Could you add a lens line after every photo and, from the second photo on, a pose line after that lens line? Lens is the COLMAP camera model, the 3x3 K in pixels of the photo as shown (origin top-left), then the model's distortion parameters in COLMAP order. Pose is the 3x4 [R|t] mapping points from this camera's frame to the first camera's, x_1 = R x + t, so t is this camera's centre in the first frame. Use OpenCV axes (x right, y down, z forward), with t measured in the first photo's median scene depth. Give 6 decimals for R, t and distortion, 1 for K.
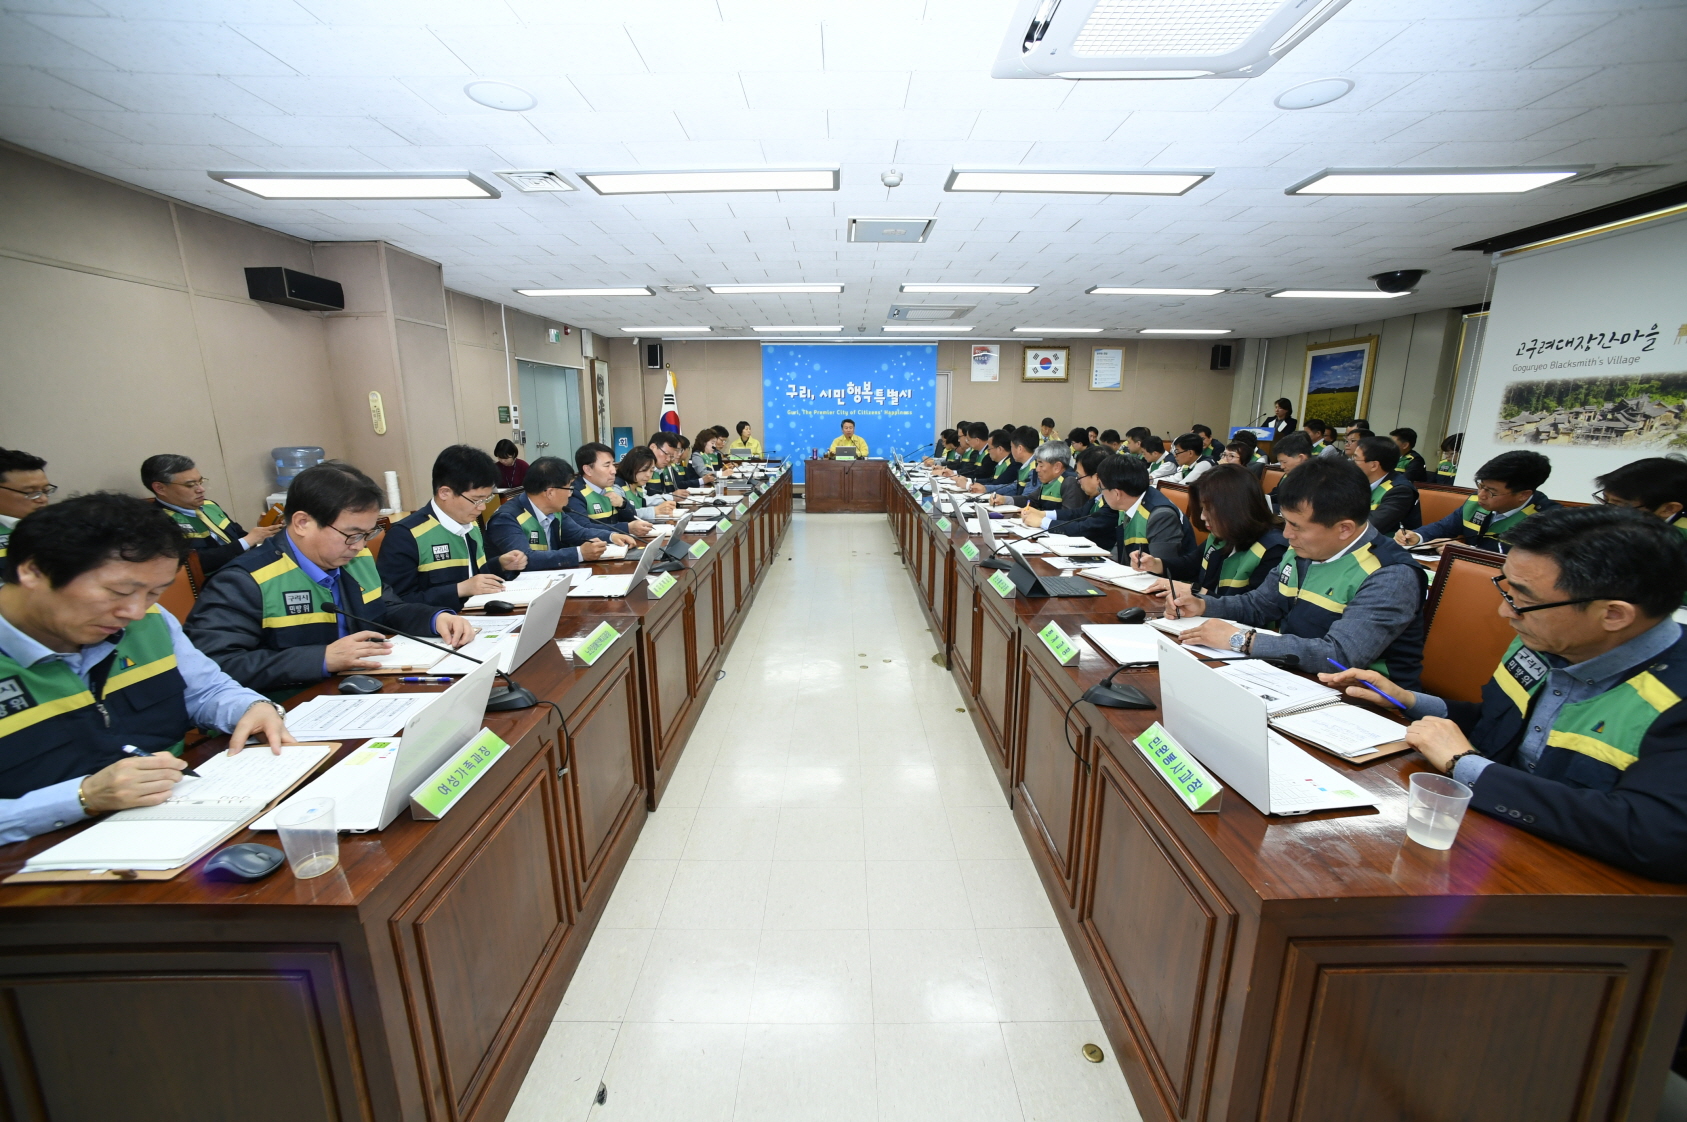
lens RADIAL K [[668.4, 0, 843.5], [0, 668.4, 561.0], [0, 0, 1]] dist [-0.069577, 0.033456]
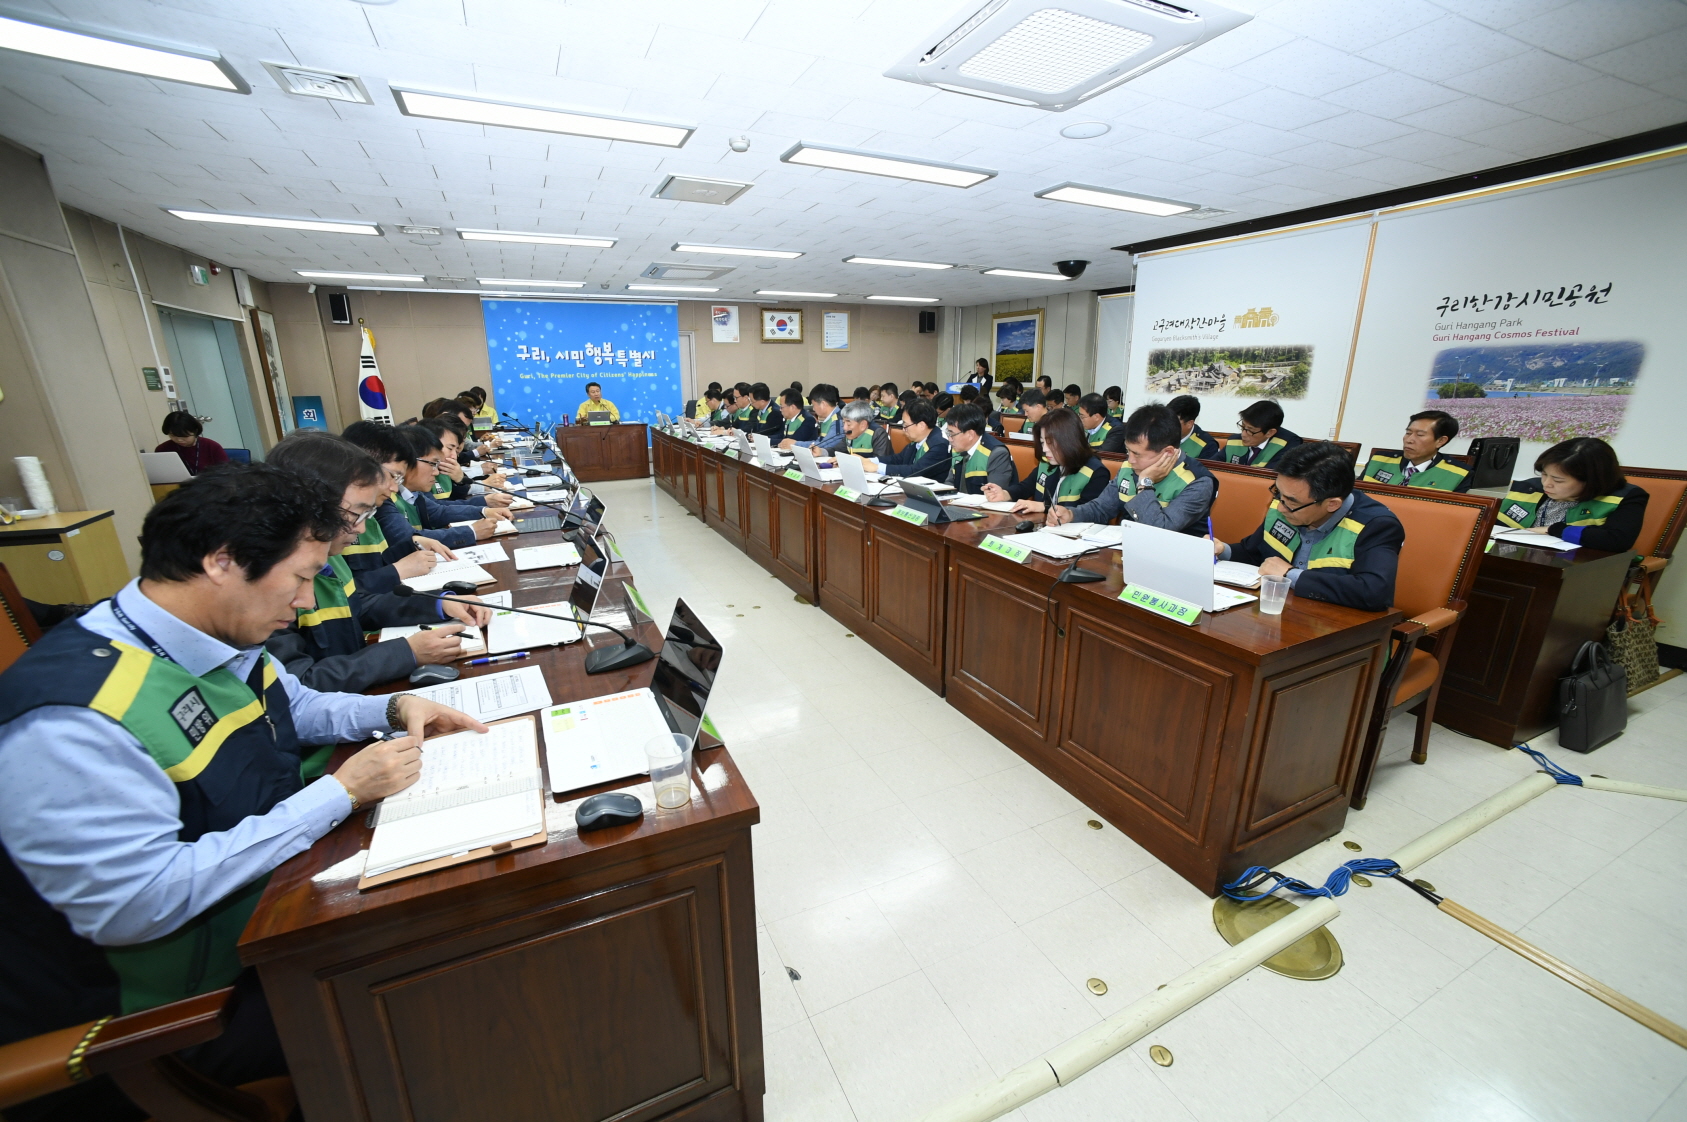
lens RADIAL K [[668.4, 0, 843.5], [0, 668.4, 561.0], [0, 0, 1]] dist [-0.069577, 0.033456]
pose [[0.901420, -0.119390, 0.416159, -0.147745], [0.096515, 0.992451, 0.075663, 0.005073], [-0.422051, -0.028039, 0.906138, -0.013496]]
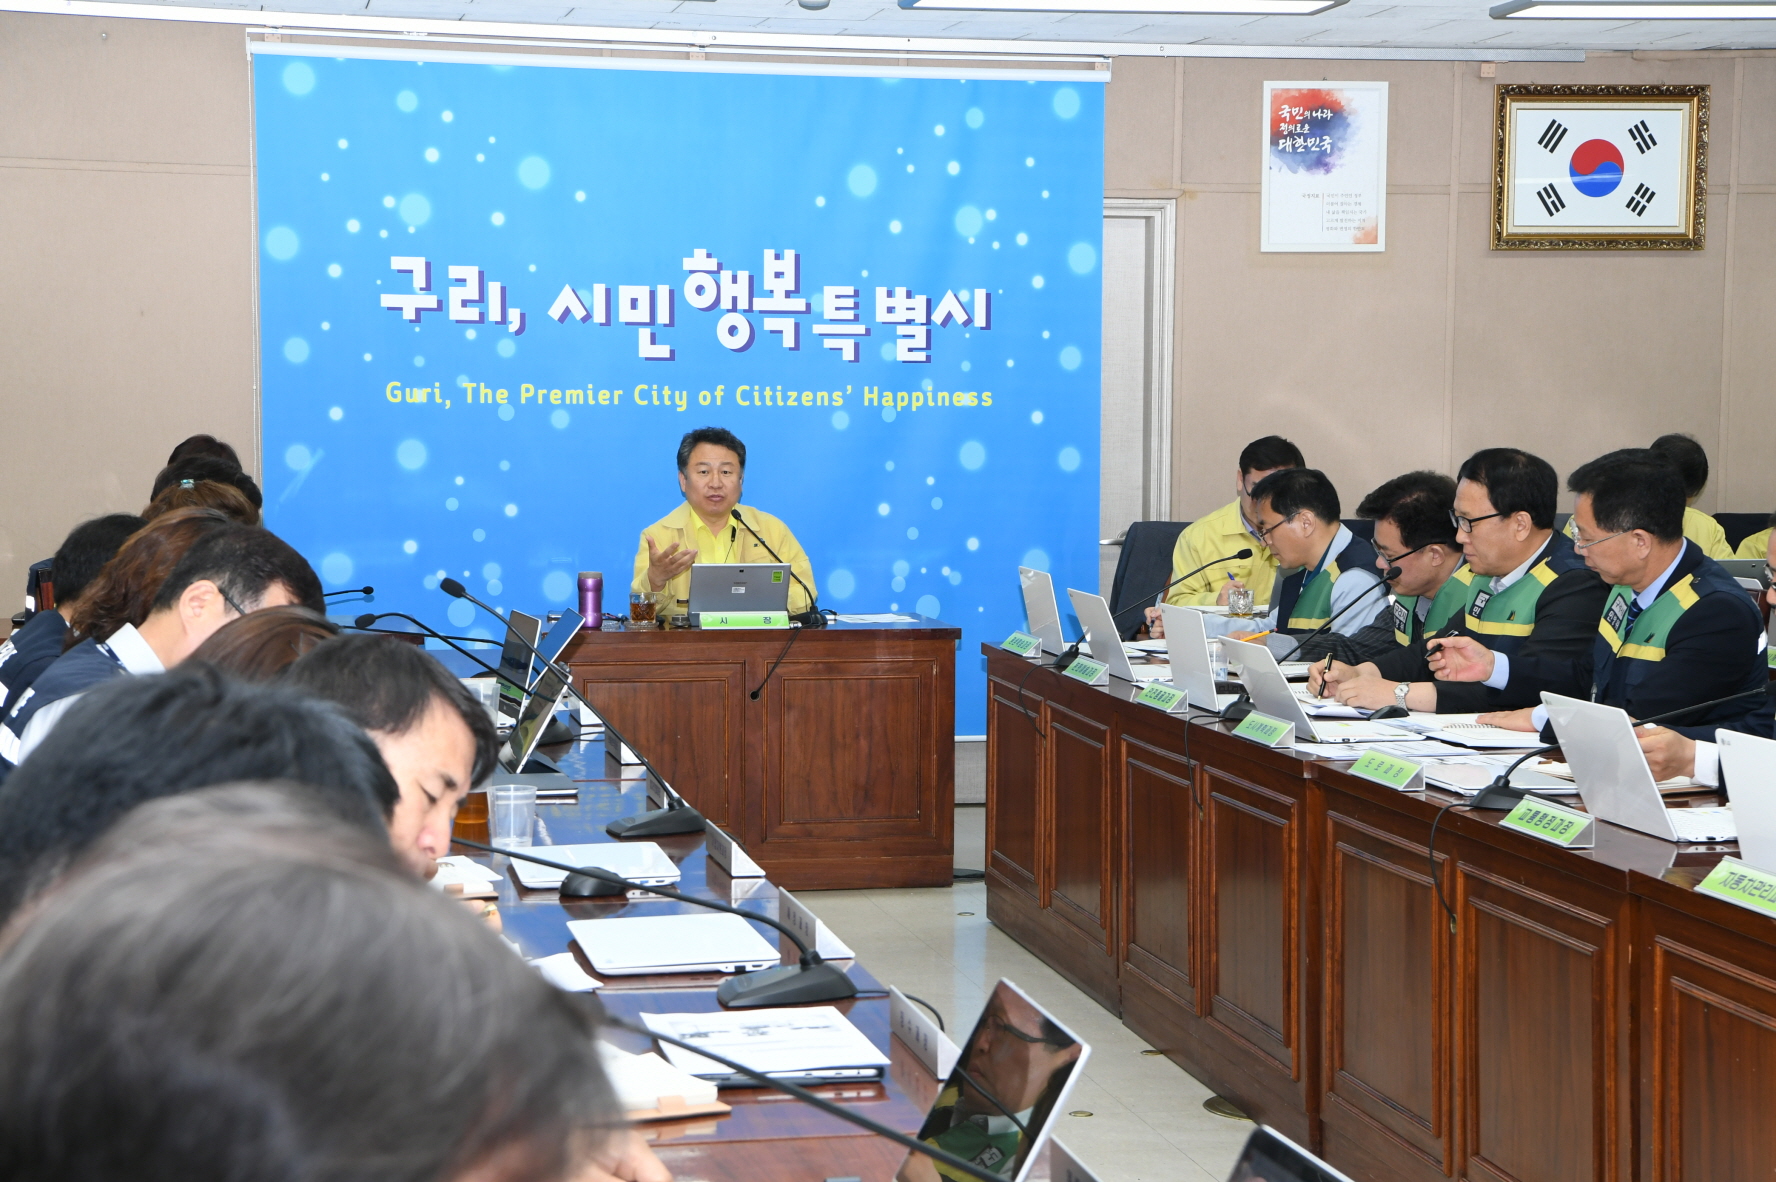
lens RADIAL K [[3152.4, 0, 904.3], [0, 3152.4, 598.8], [0, 0, 1]] dist [0.265912, 0.092108]
pose [[0.978442, -0.008815, 0.206333, -0.214751], [0.040132, 0.988159, -0.148092, -0.025828], [-0.202585, 0.153180, 0.967210, 0.099923]]
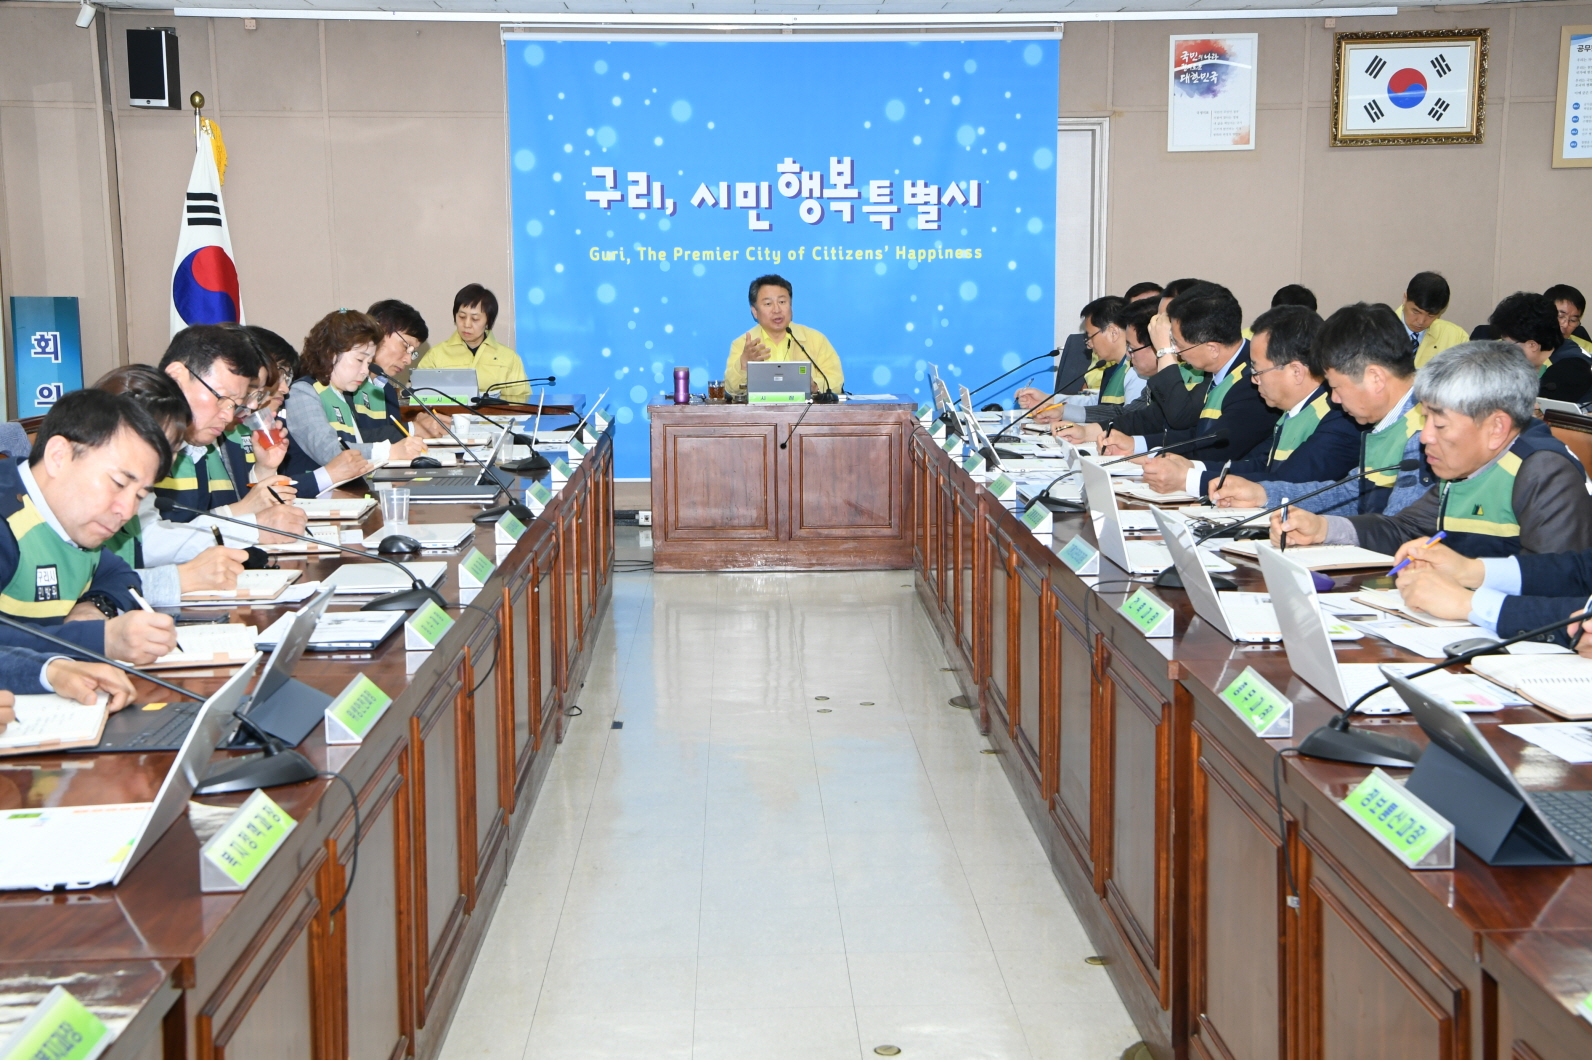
lens RADIAL K [[2102.4, 0, 809.7], [0, 2102.4, 542.2], [0, 0, 1]] dist [0.141646, 0.081069]
pose [[0.999446, -0.010695, 0.031516, -0.021187], [0.013260, 0.996516, -0.082335, -0.005664], [-0.030526, 0.082707, 0.996106, 0.019170]]
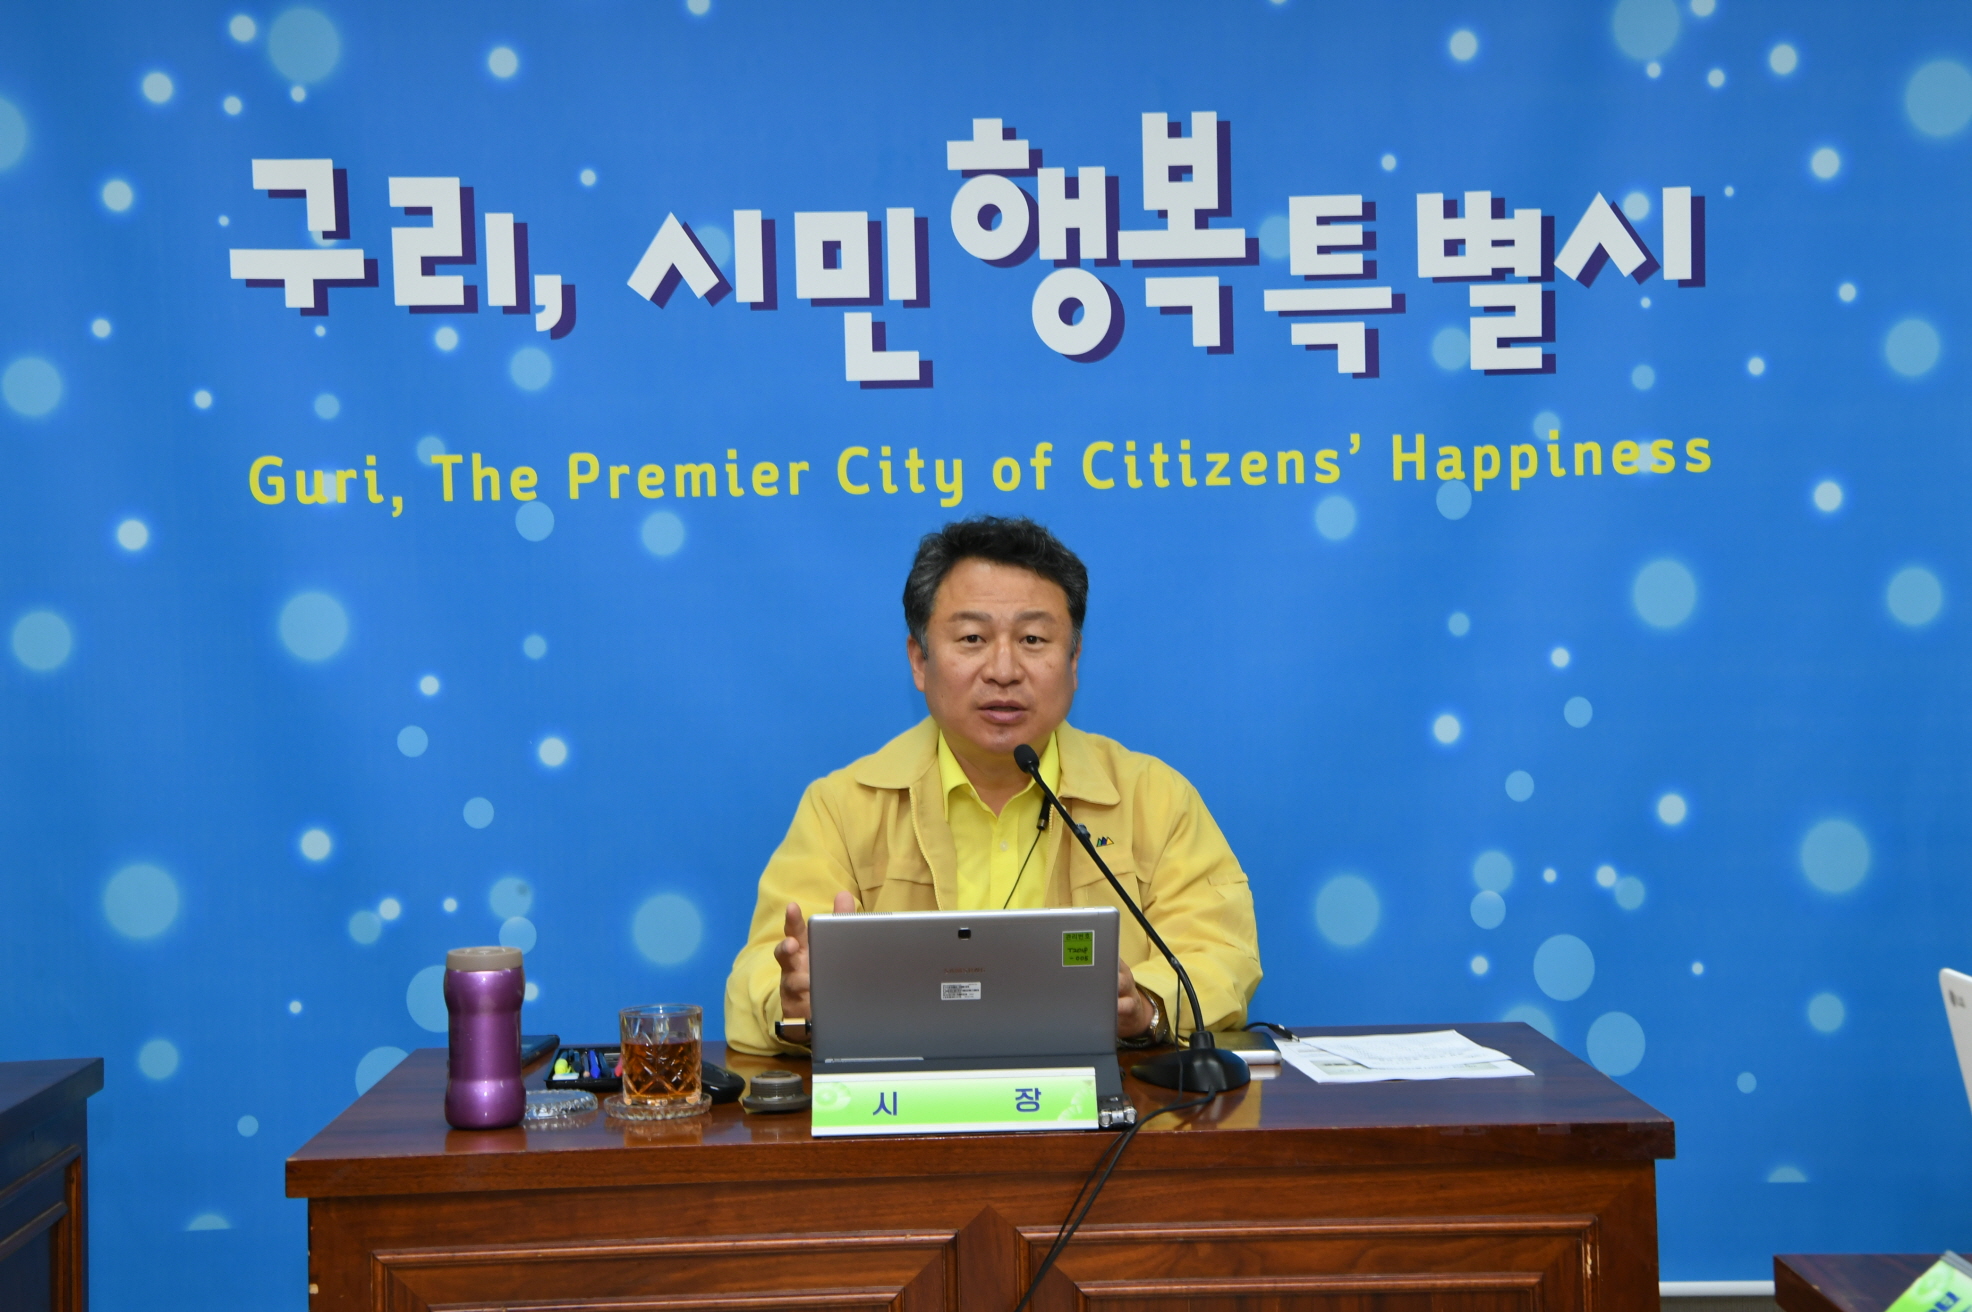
lens RADIAL K [[3050.7, 0, 992.2], [0, 3050.7, 697.7], [0, 0, 1]] dist [0.097500, 0.758466]
pose [[0.999336, -0.024744, 0.026735, -0.001762], [0.029375, 0.981403, -0.189700, -0.199560], [-0.021544, 0.190360, 0.981478, 1.034936]]
